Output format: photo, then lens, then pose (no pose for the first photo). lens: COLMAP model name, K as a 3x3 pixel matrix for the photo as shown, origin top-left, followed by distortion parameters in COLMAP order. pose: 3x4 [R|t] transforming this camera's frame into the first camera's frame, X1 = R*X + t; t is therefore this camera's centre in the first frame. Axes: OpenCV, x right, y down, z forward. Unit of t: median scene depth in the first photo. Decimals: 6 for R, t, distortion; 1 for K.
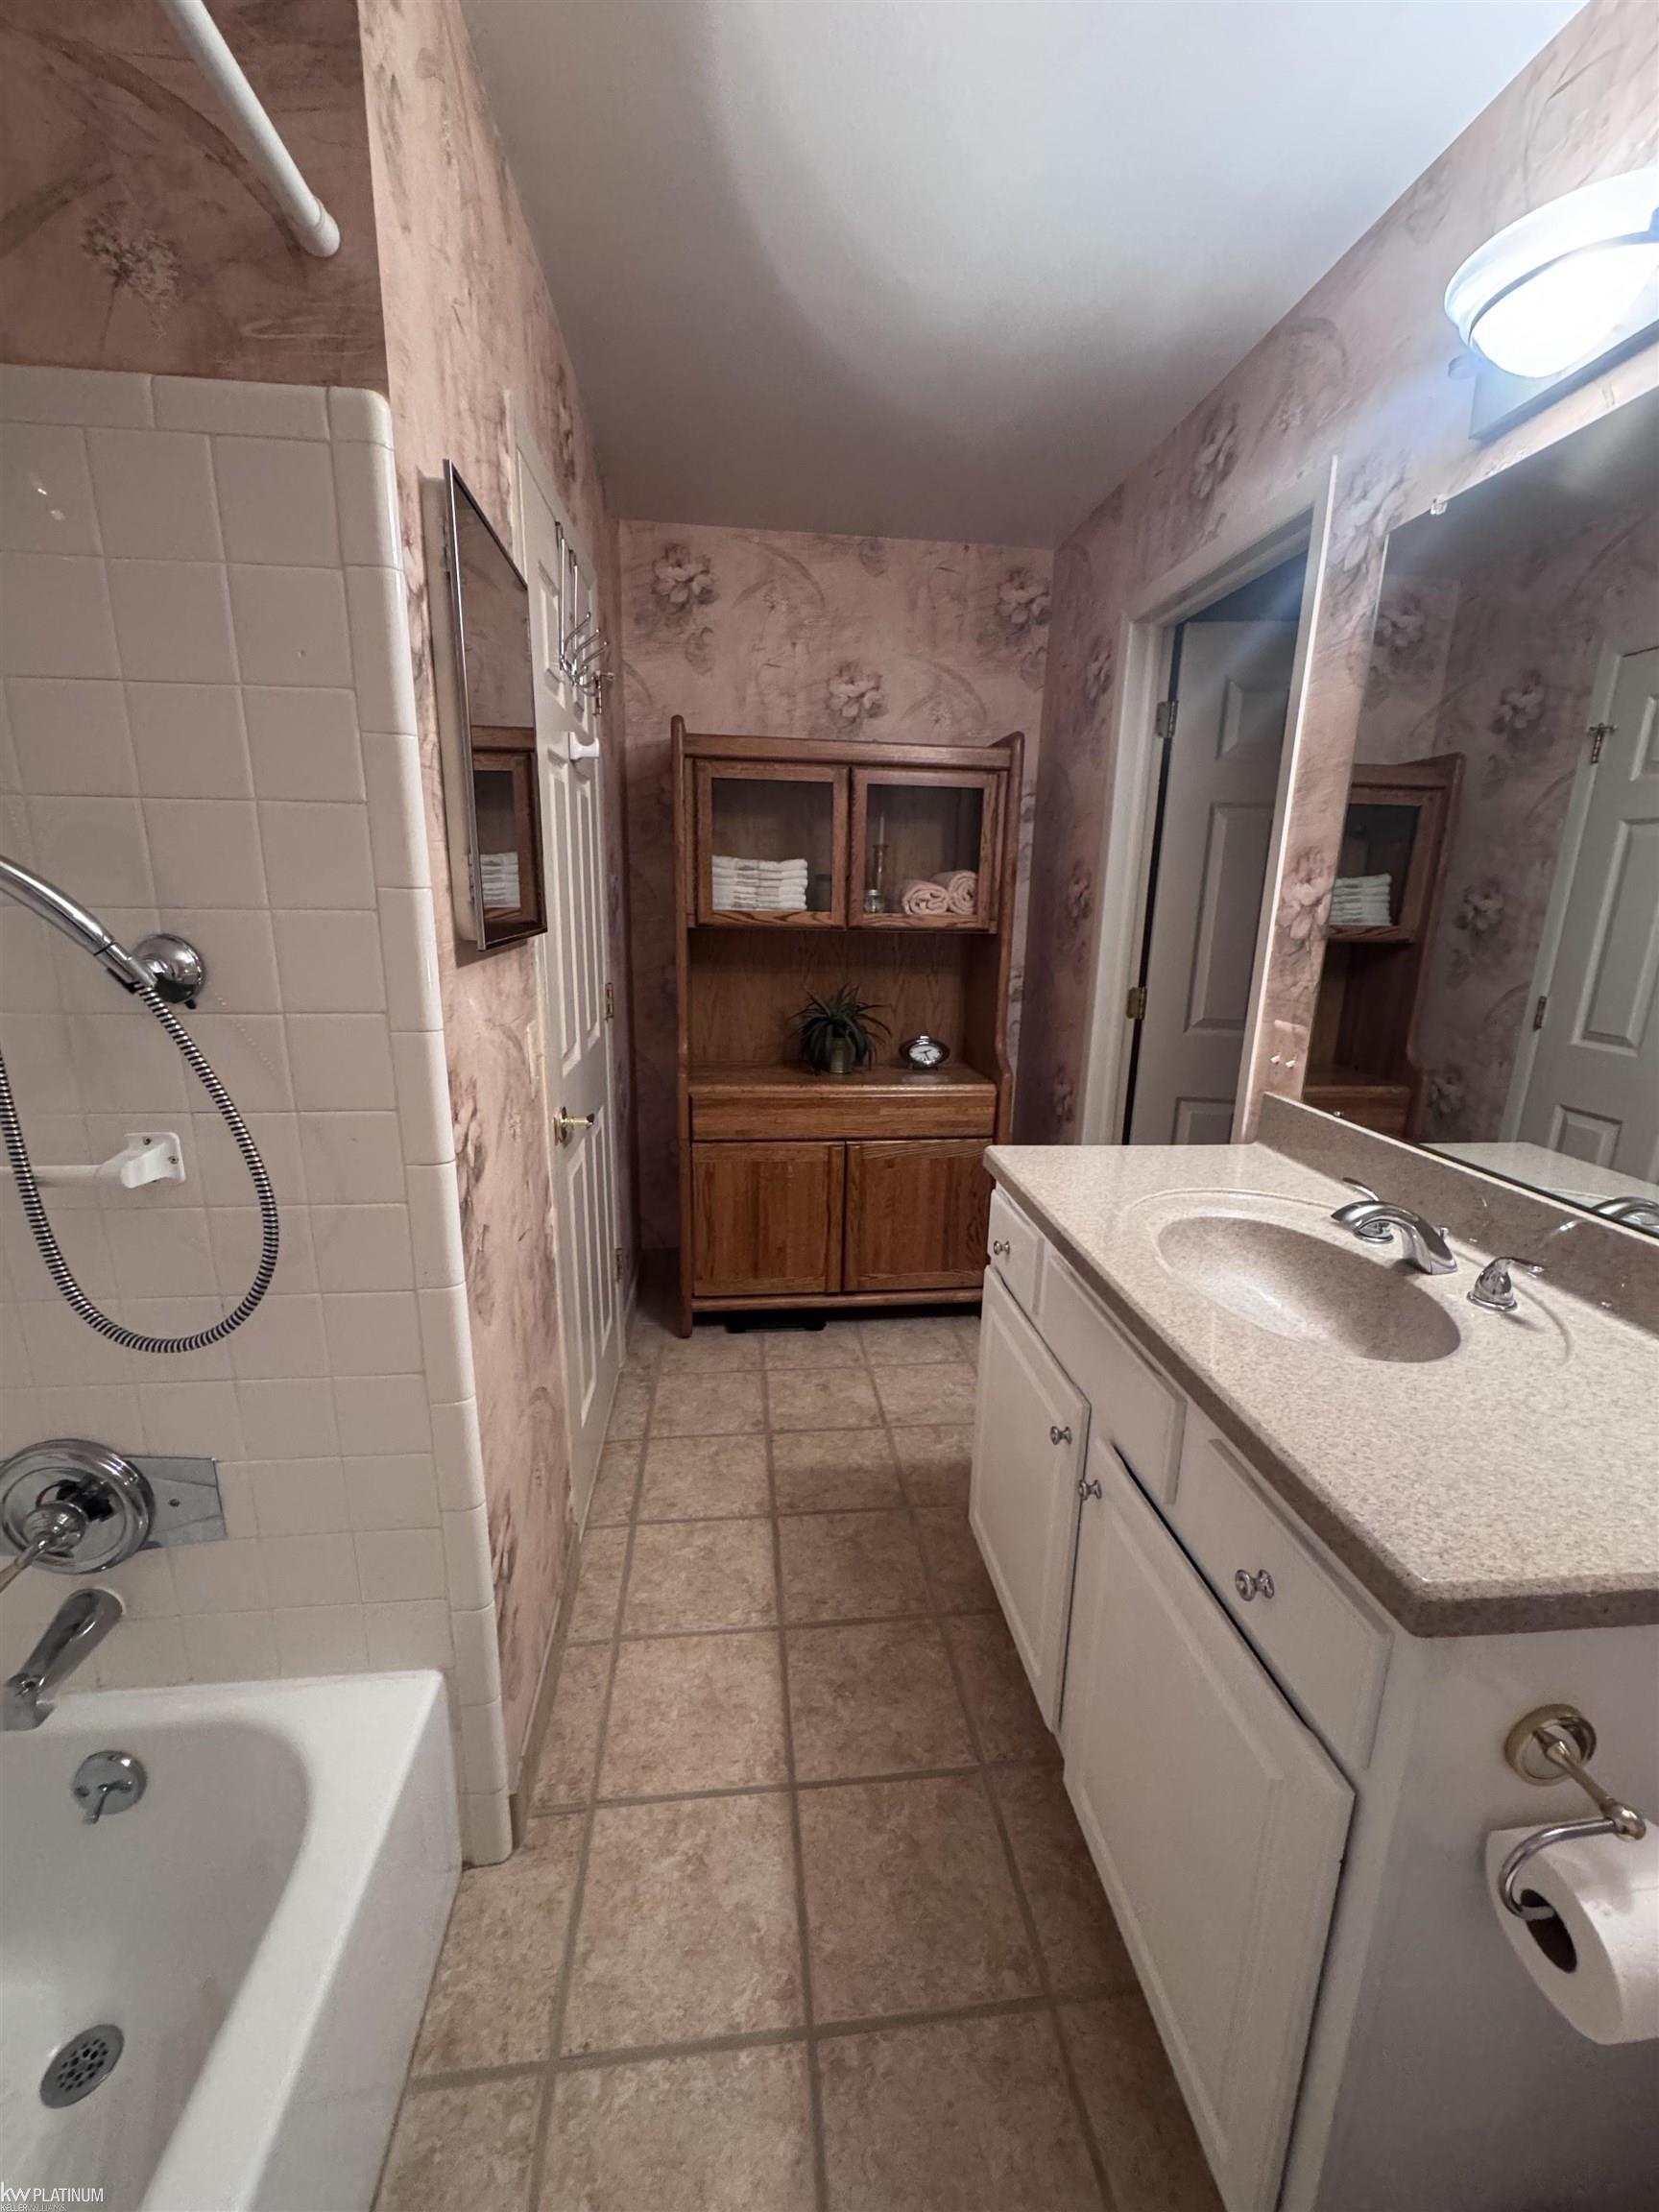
lens RADIAL K [[881.2, 0, 826.9], [0, 881.2, 1112.9], [0, 0, 1]] dist [-0.006848, 0.001240]
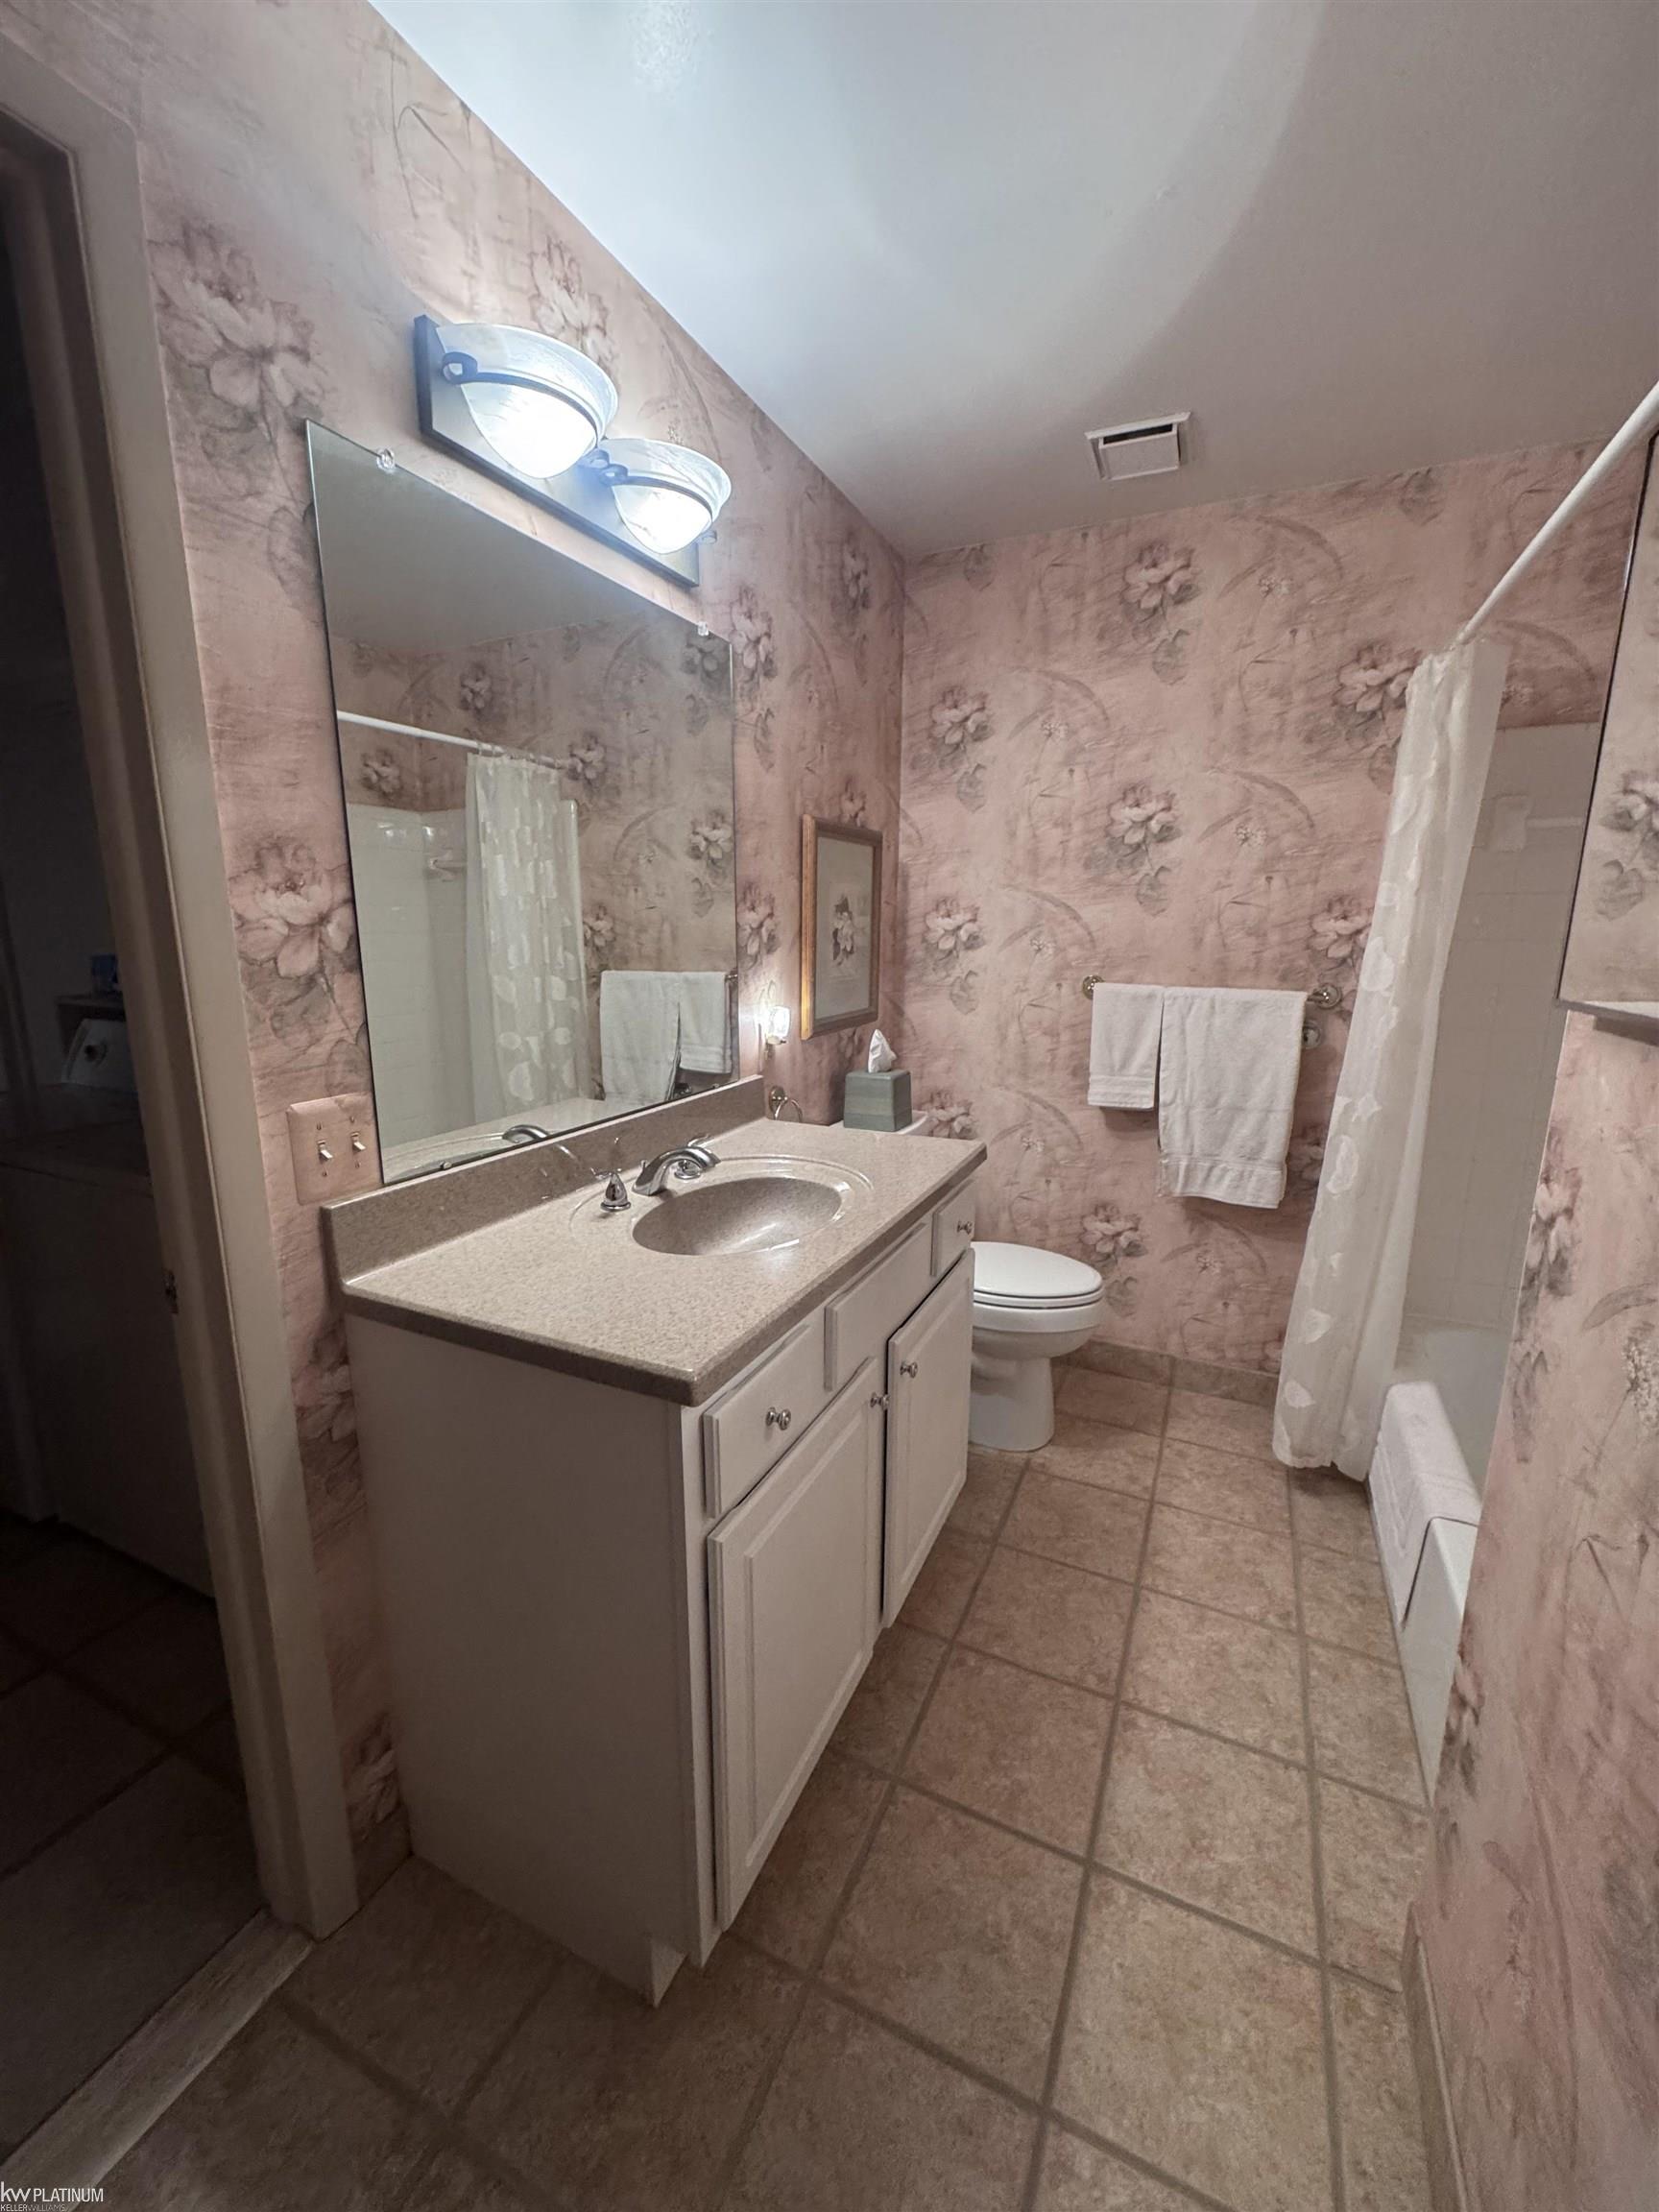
lens RADIAL K [[881.2, 0, 833.2], [0, 881.2, 1106.9], [0, 0, 1]] dist [-0.006848, 0.001240]
pose [[-0.855618, -0.129142, 0.501239, -0.164757], [0.104797, 0.905099, 0.412084, -0.369992], [-0.506888, 0.405114, -0.760885, 1.462587]]
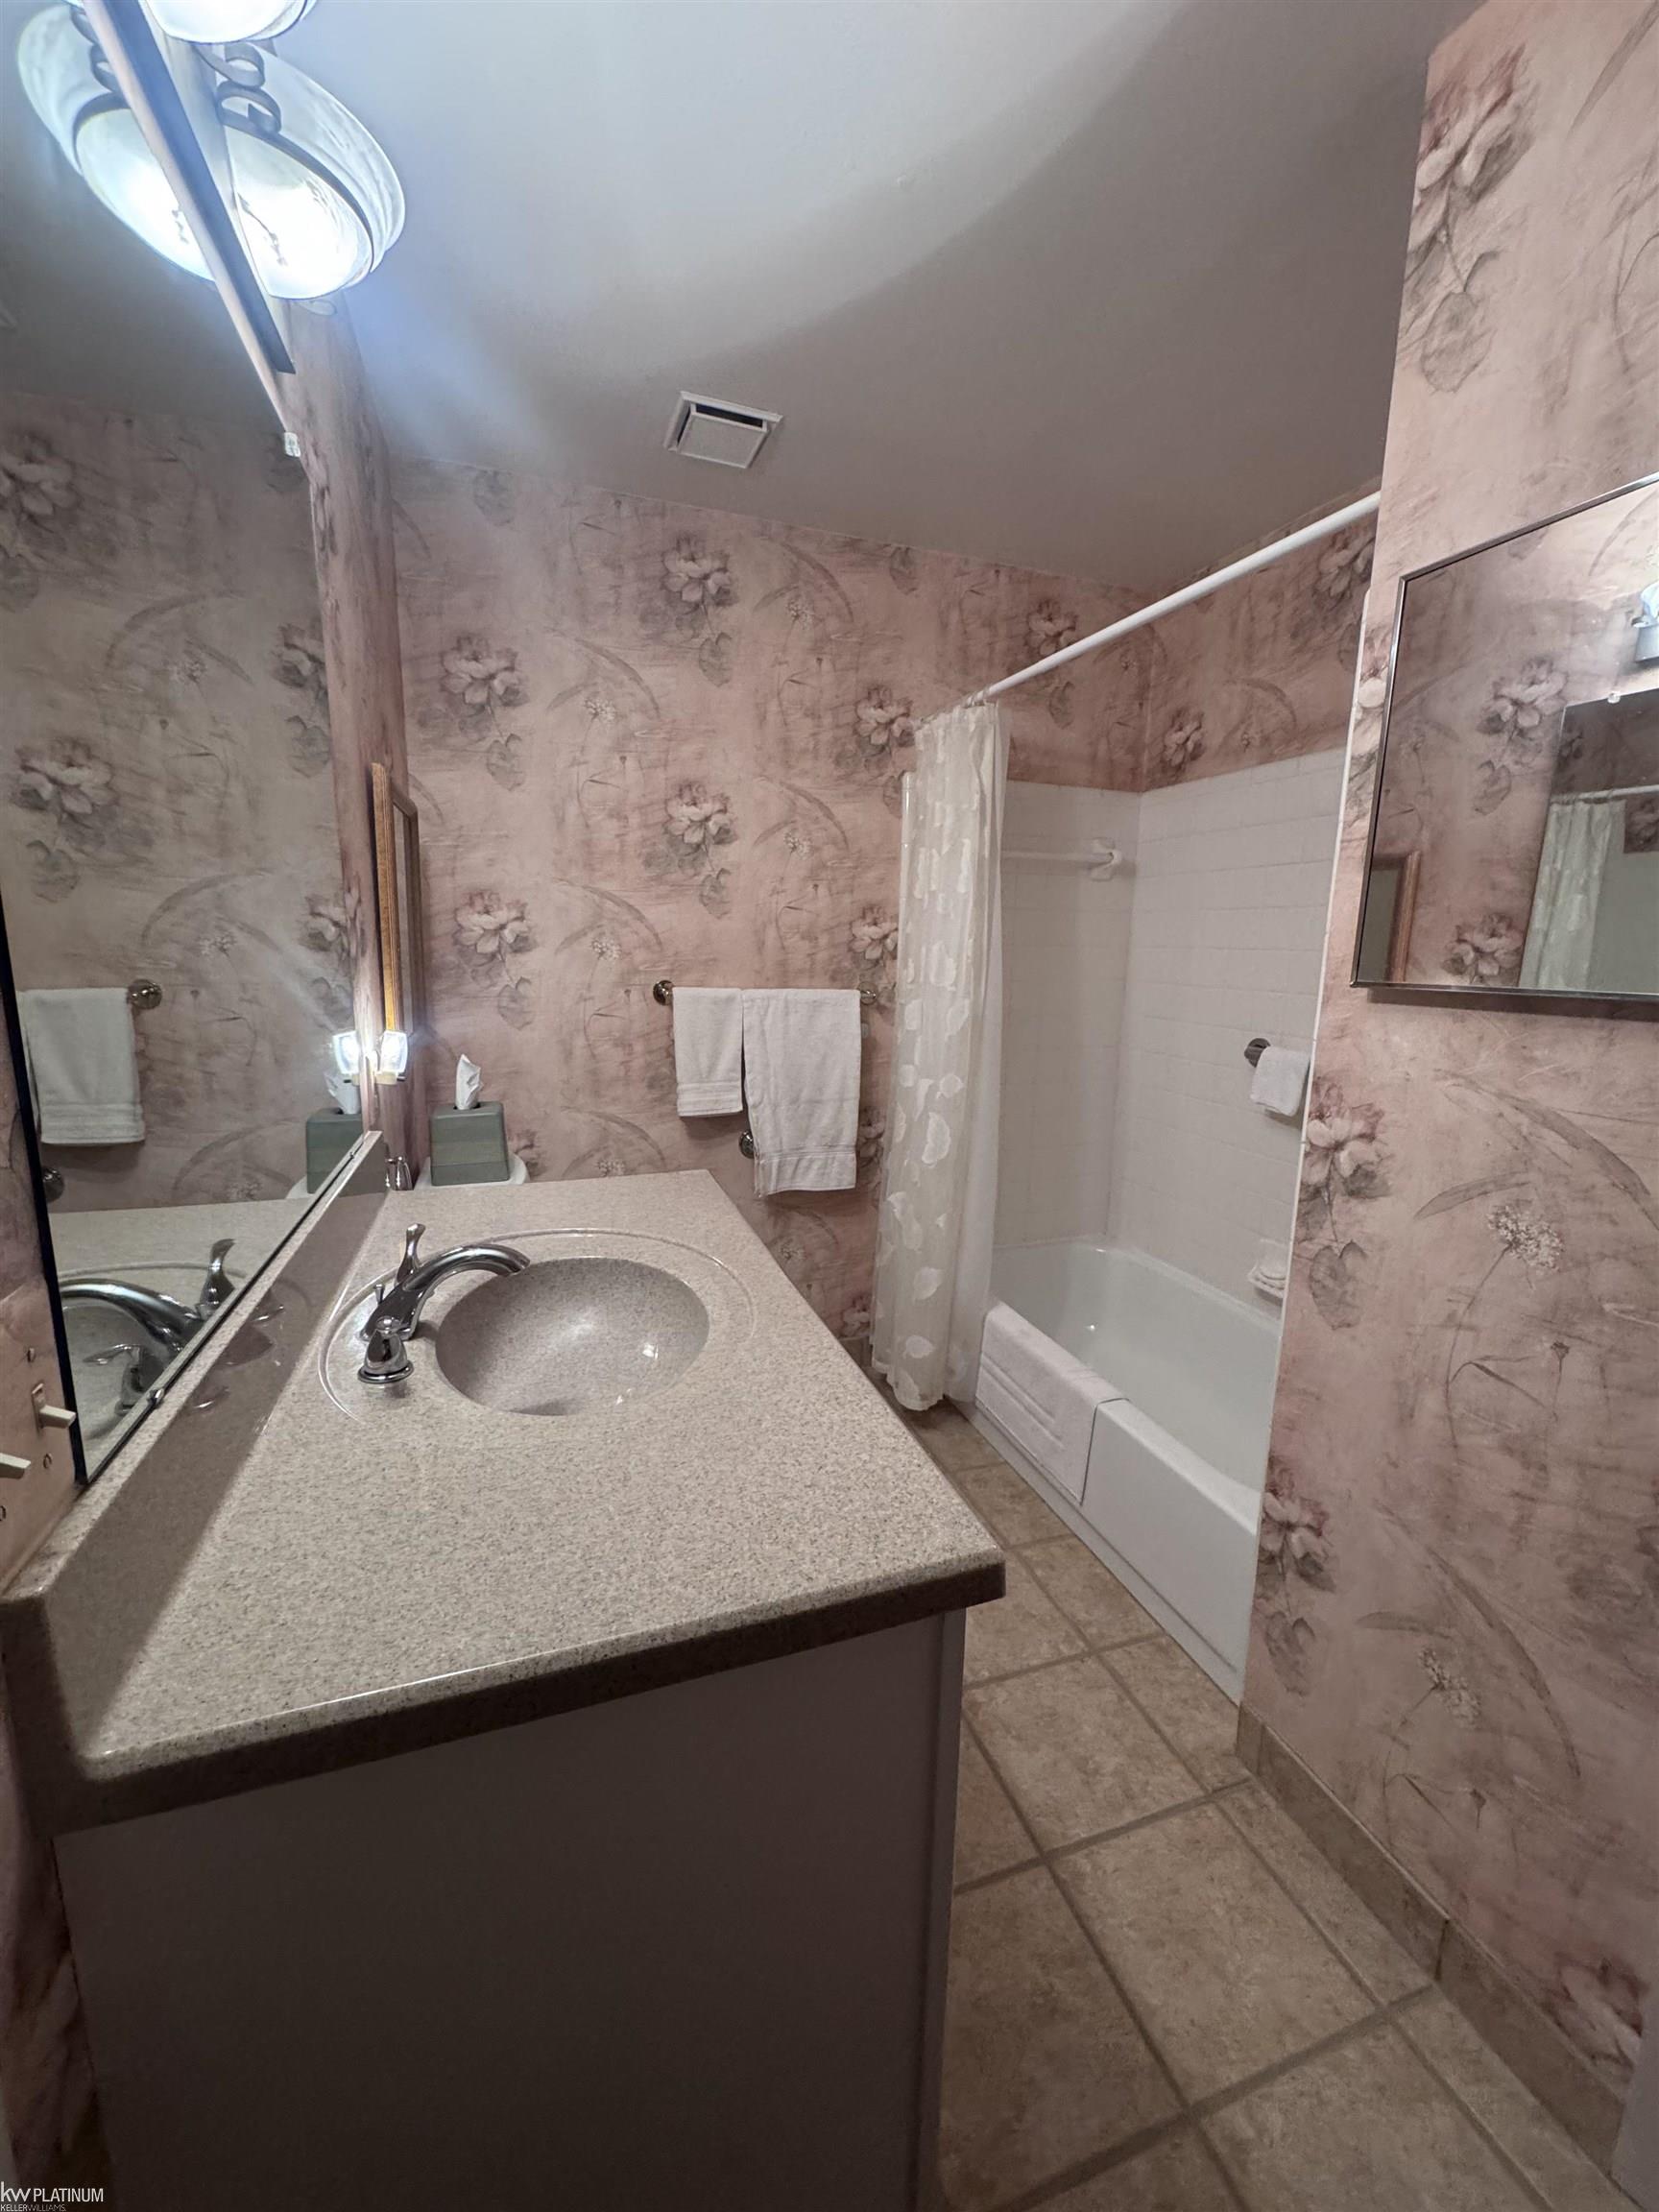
lens RADIAL K [[881.2, 0, 836.0], [0, 881.2, 1105.4], [0, 0, 1]] dist [-0.006848, 0.001240]
pose [[-0.973450, 0.002832, -0.228882, 0.376818], [-0.092928, 0.908924, 0.406475, -0.318038], [0.209187, 0.416953, -0.884529, 1.389392]]
